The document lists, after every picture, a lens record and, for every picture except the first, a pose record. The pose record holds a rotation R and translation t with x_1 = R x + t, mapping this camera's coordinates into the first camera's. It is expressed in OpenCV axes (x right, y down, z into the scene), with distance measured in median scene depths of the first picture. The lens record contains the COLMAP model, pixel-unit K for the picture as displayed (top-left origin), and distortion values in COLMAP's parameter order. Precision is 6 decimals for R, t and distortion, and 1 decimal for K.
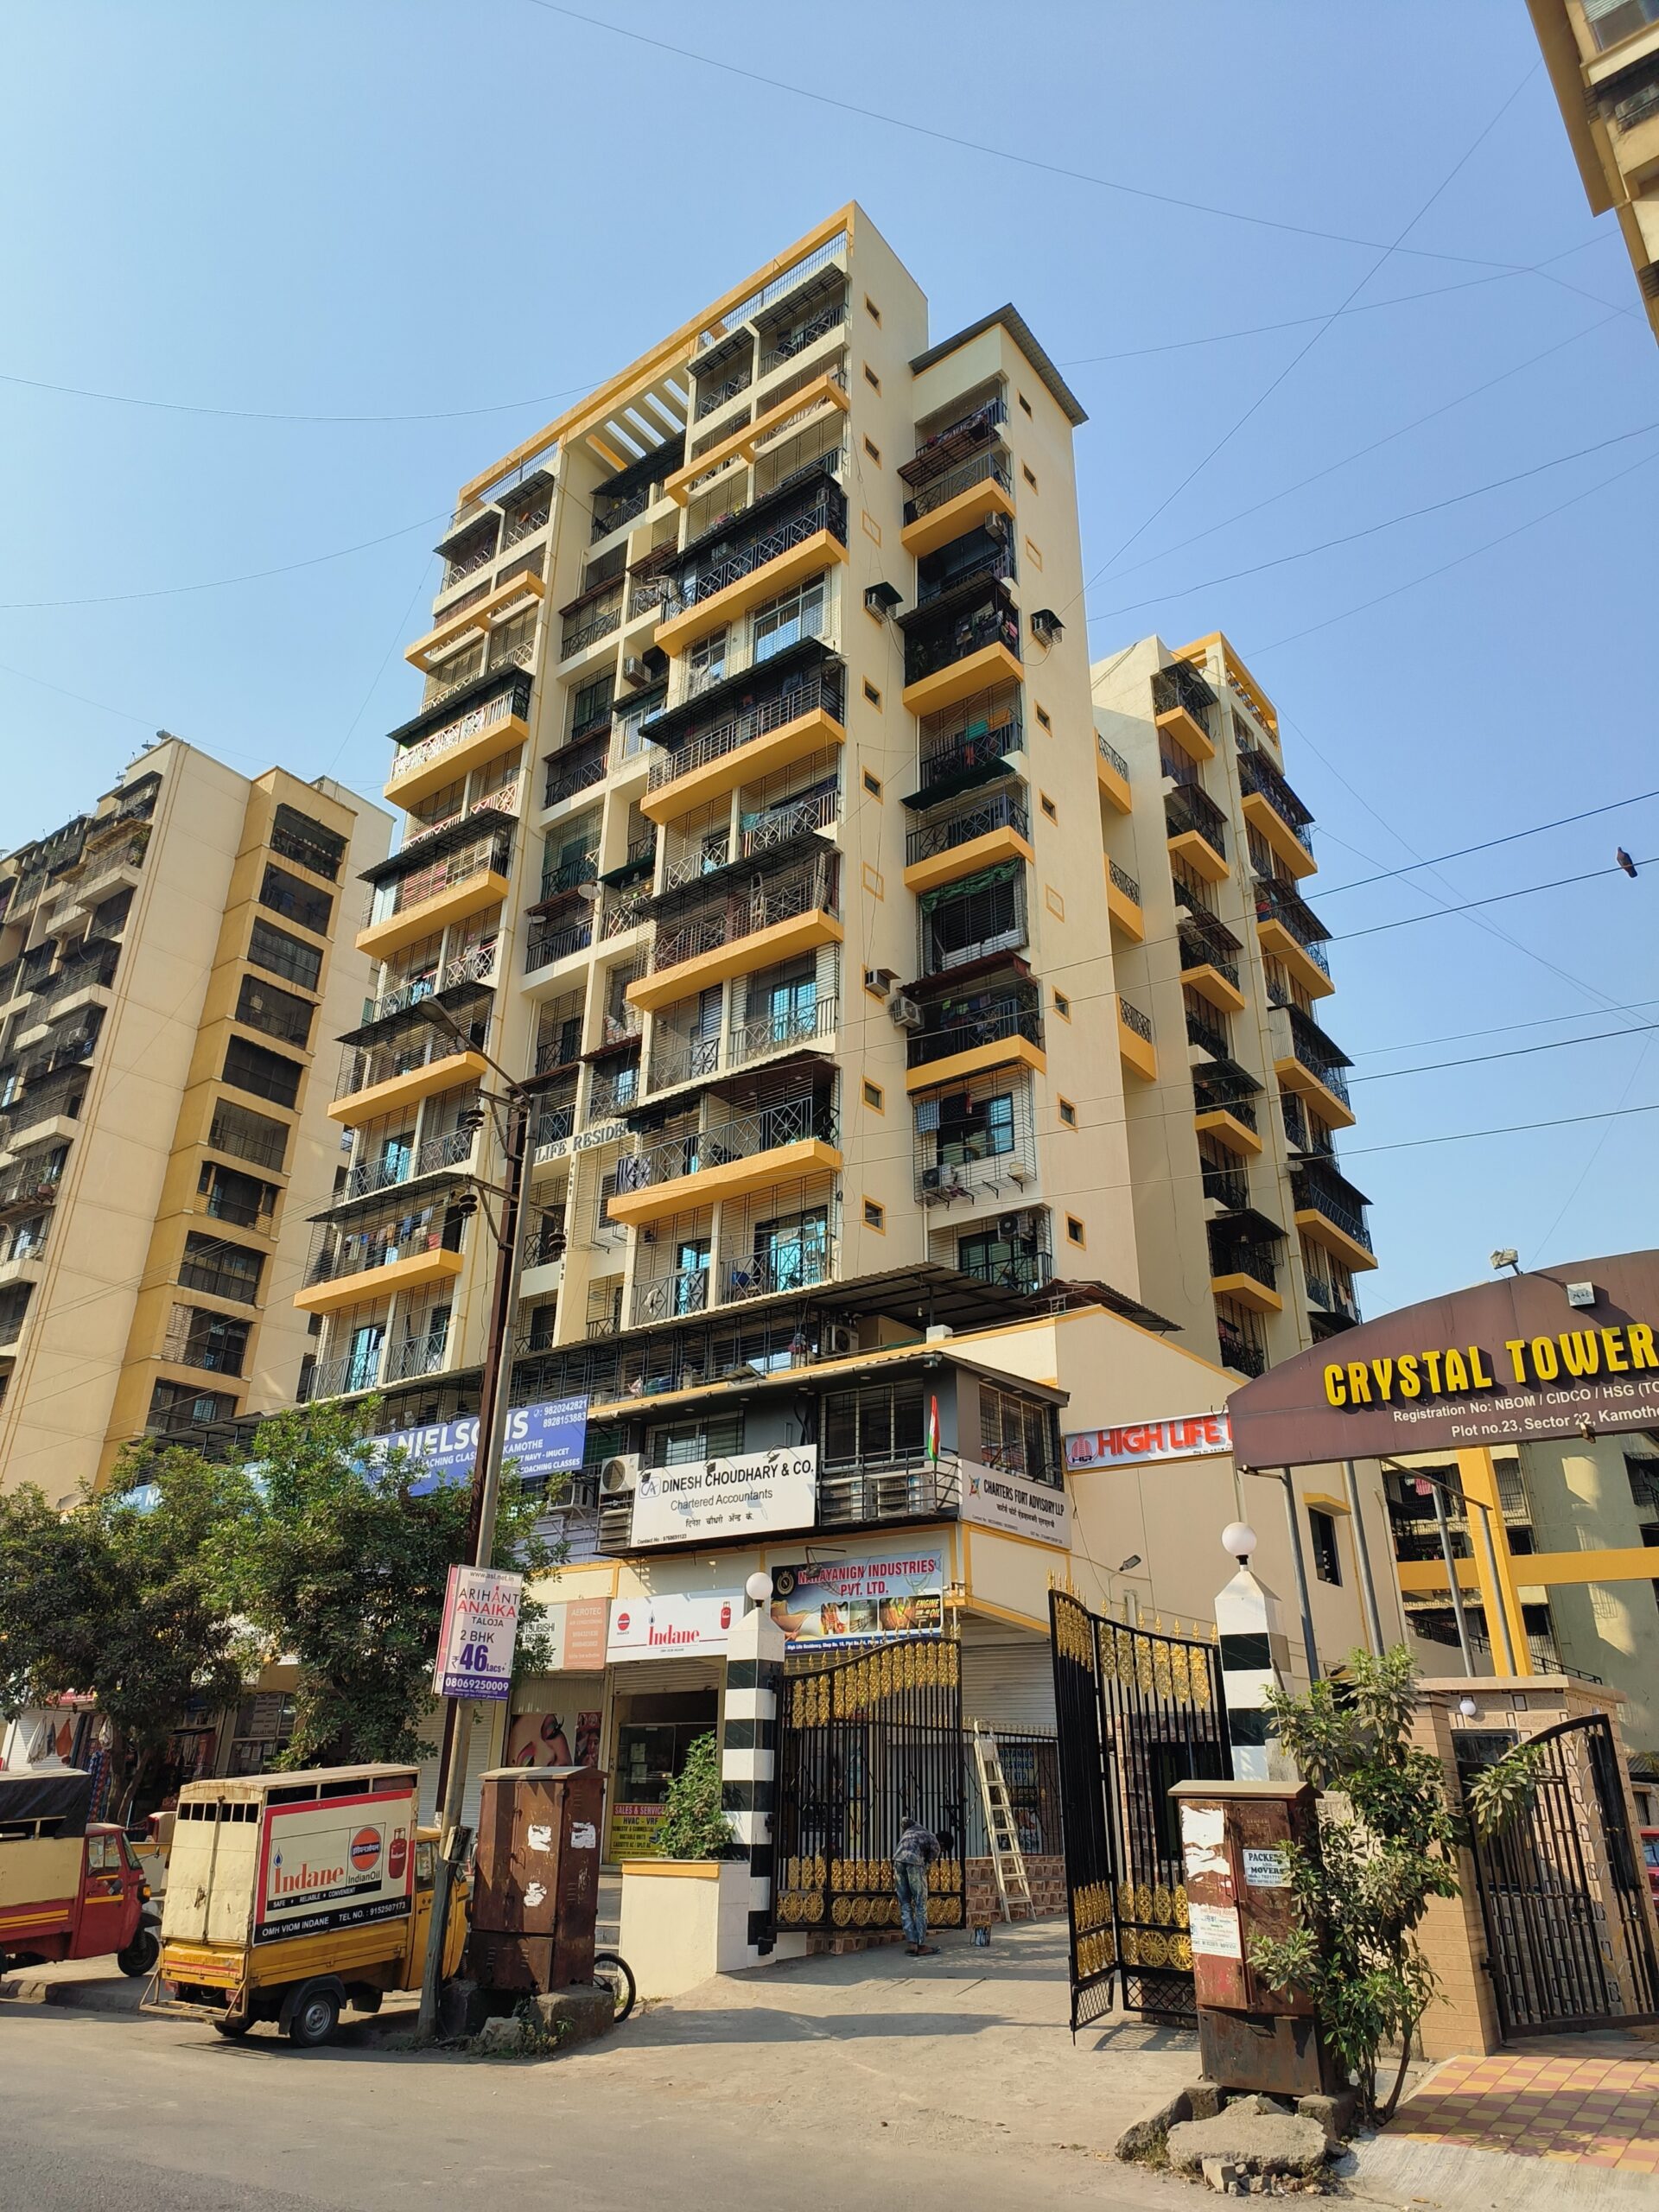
lens RADIAL K [[1484.9, 0, 829.5], [0, 1484.9, 1106.0], [0, 0, 1]] dist [0.101101, -0.057403]
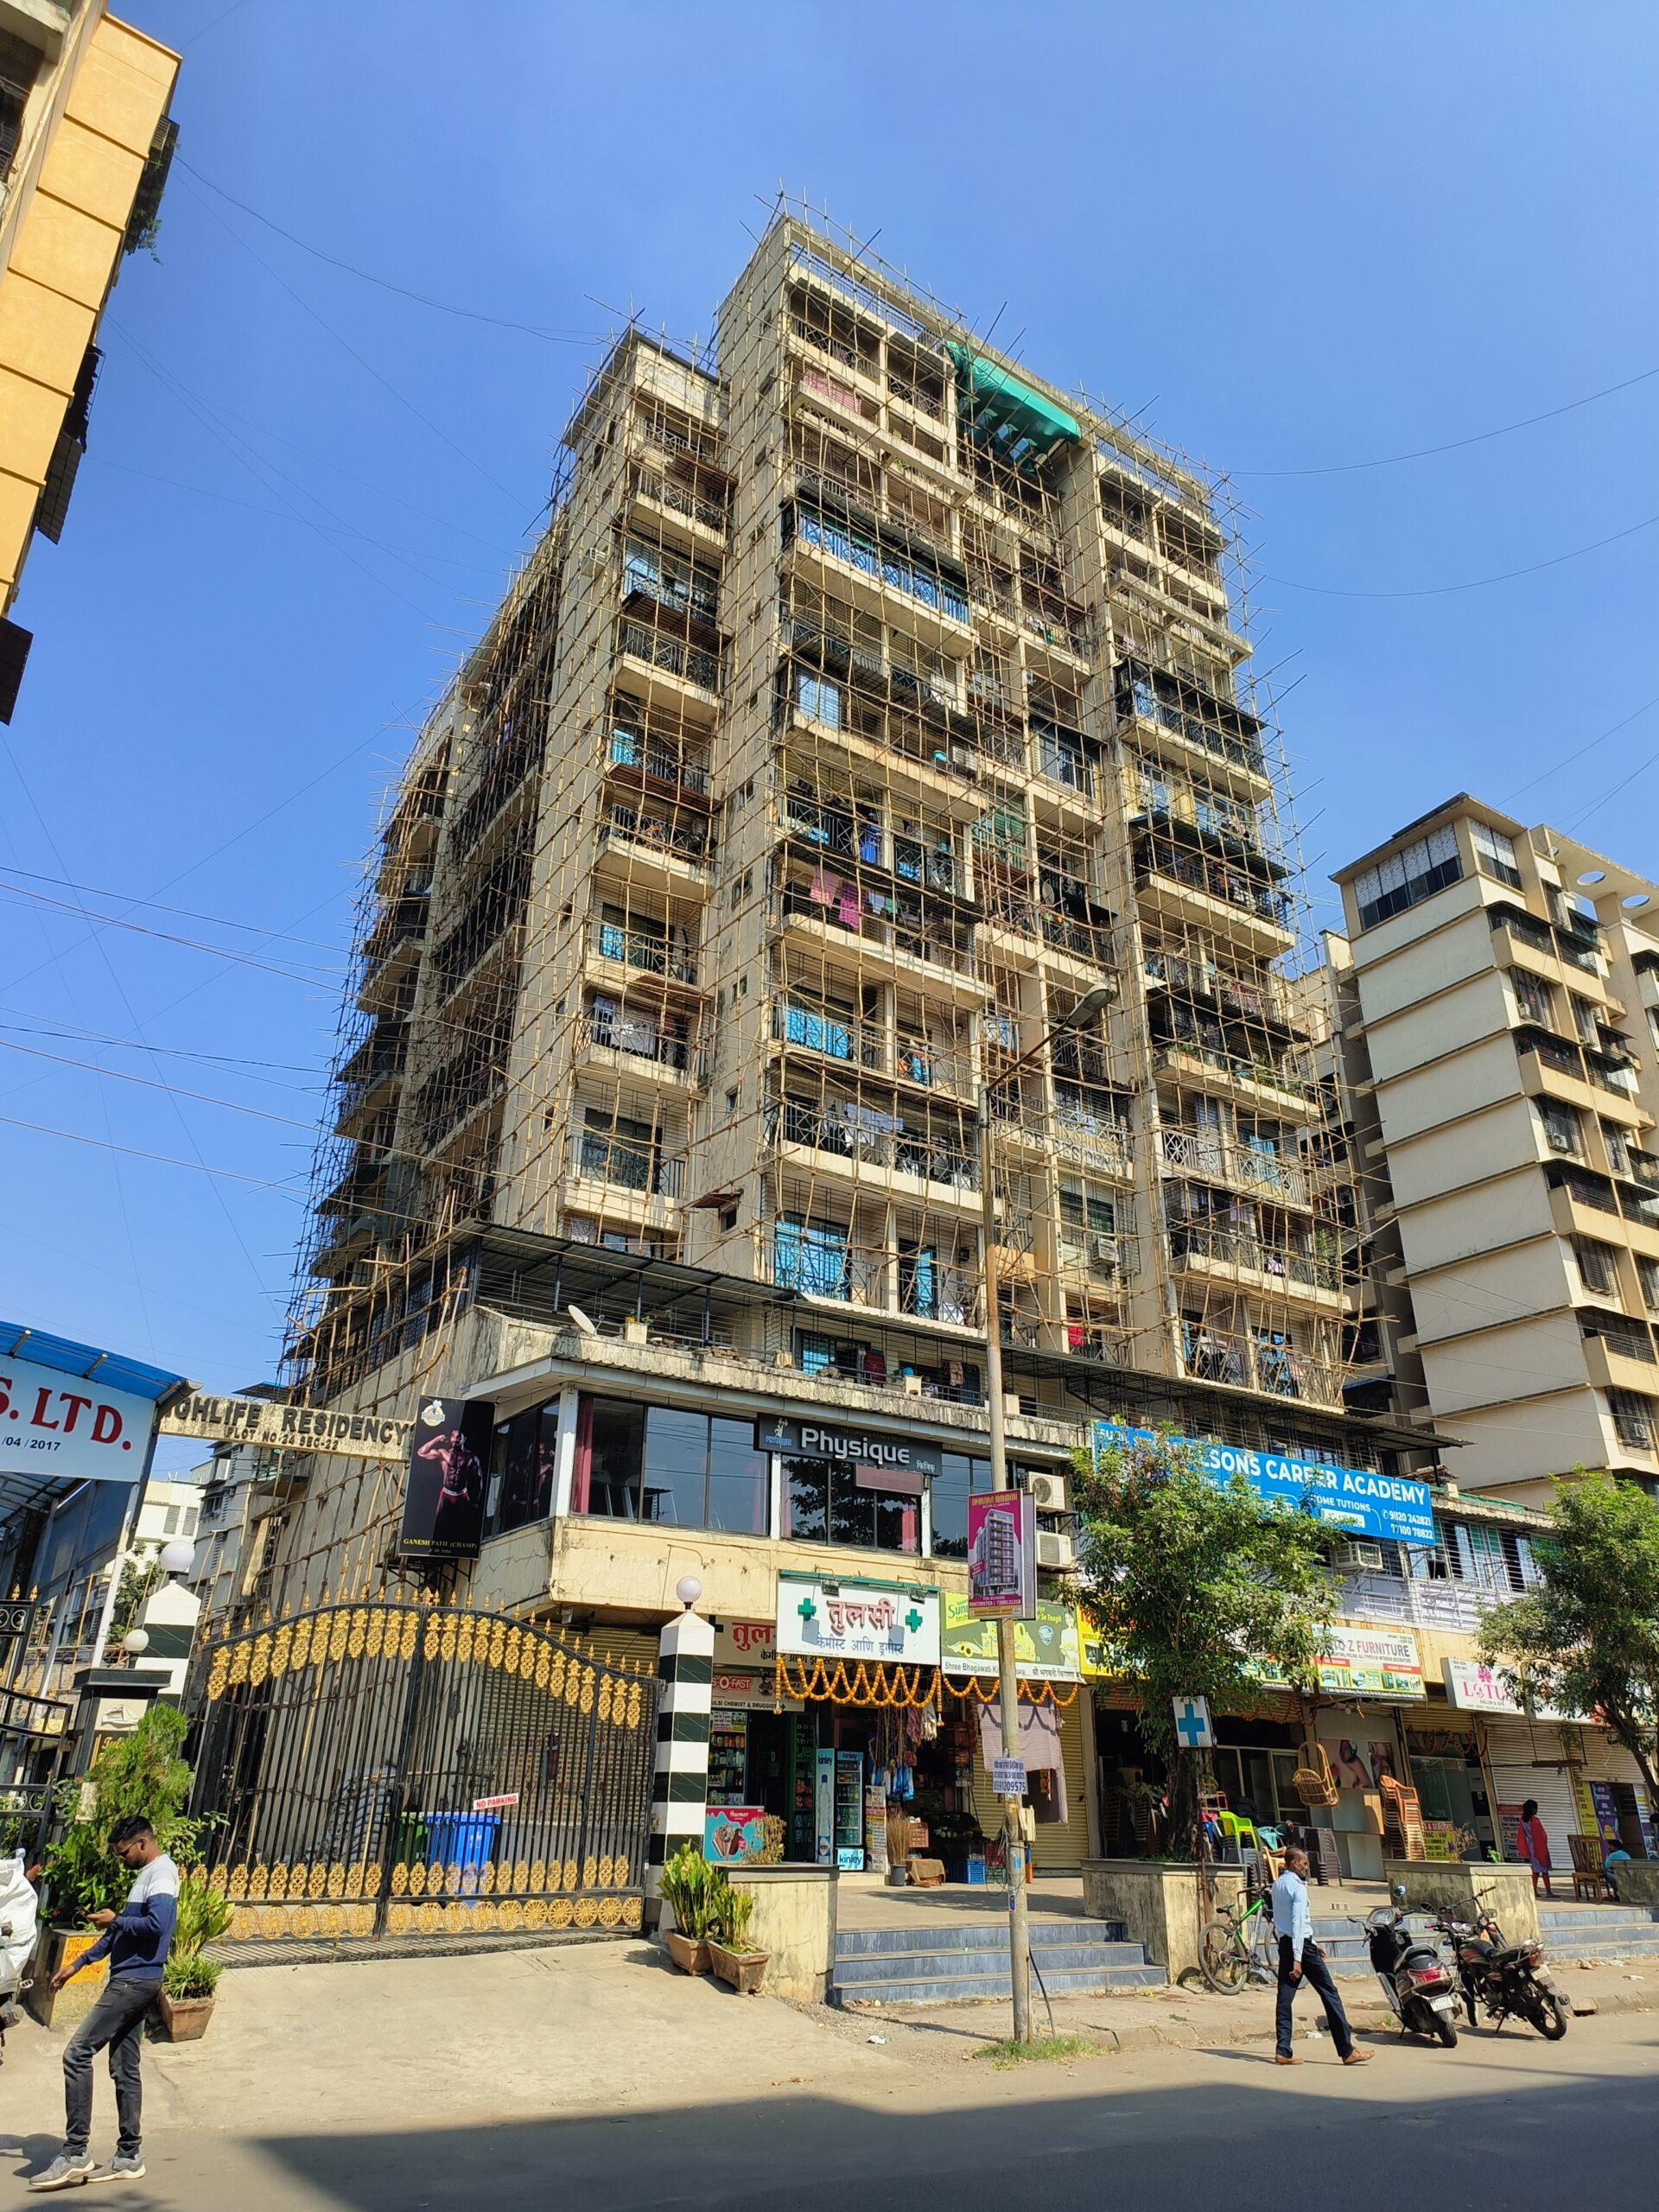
lens RADIAL K [[1485.3, 0, 829.5], [0, 1485.3, 1106.0], [0, 0, 1]] dist [0.098679, -0.118130]
pose [[0.319981, 0.396750, 0.860350, -1.229829], [-0.403486, 0.878692, -0.255144, 0.357833], [-0.857211, -0.265498, 0.441248, 0.796309]]
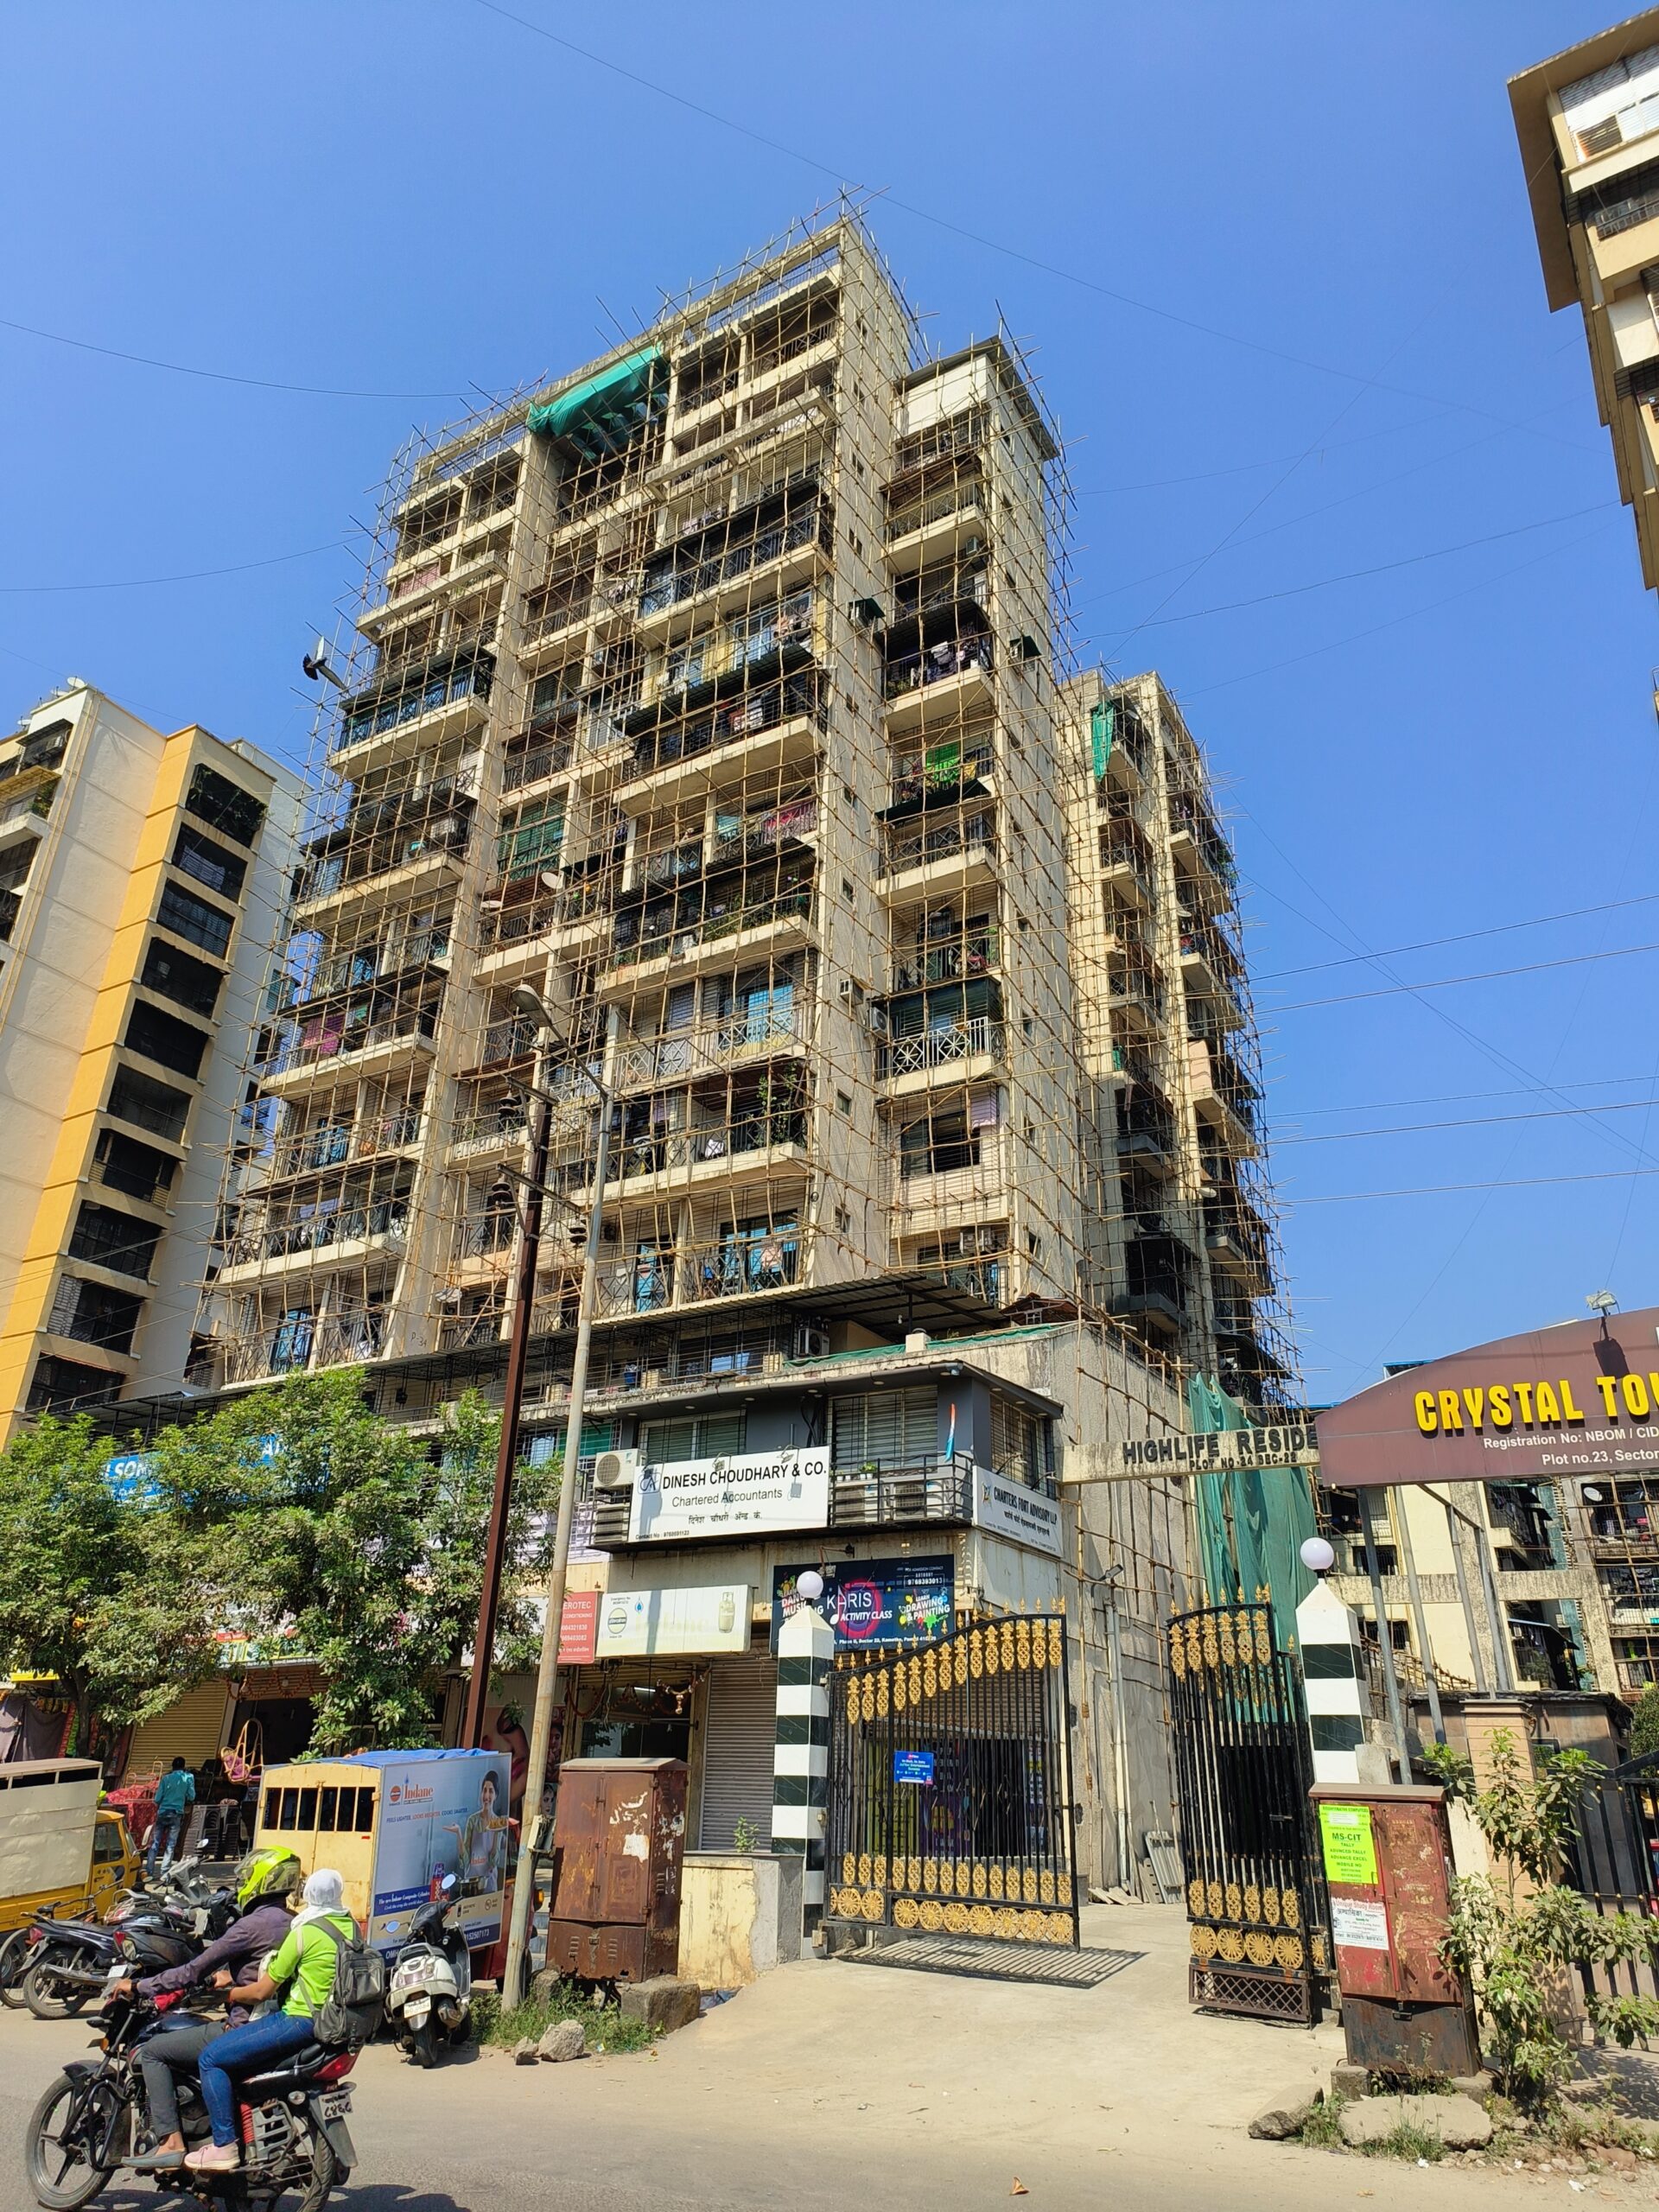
lens RADIAL K [[1484.9, 0, 829.5], [0, 1484.9, 1106.0], [0, 0, 1]] dist [0.101101, -0.057403]
pose [[0.994083, 0.058225, 0.091704, -0.071696], [-0.058005, 0.998303, -0.005069, 0.000503], [-0.091843, -0.000280, 0.995773, -0.006259]]
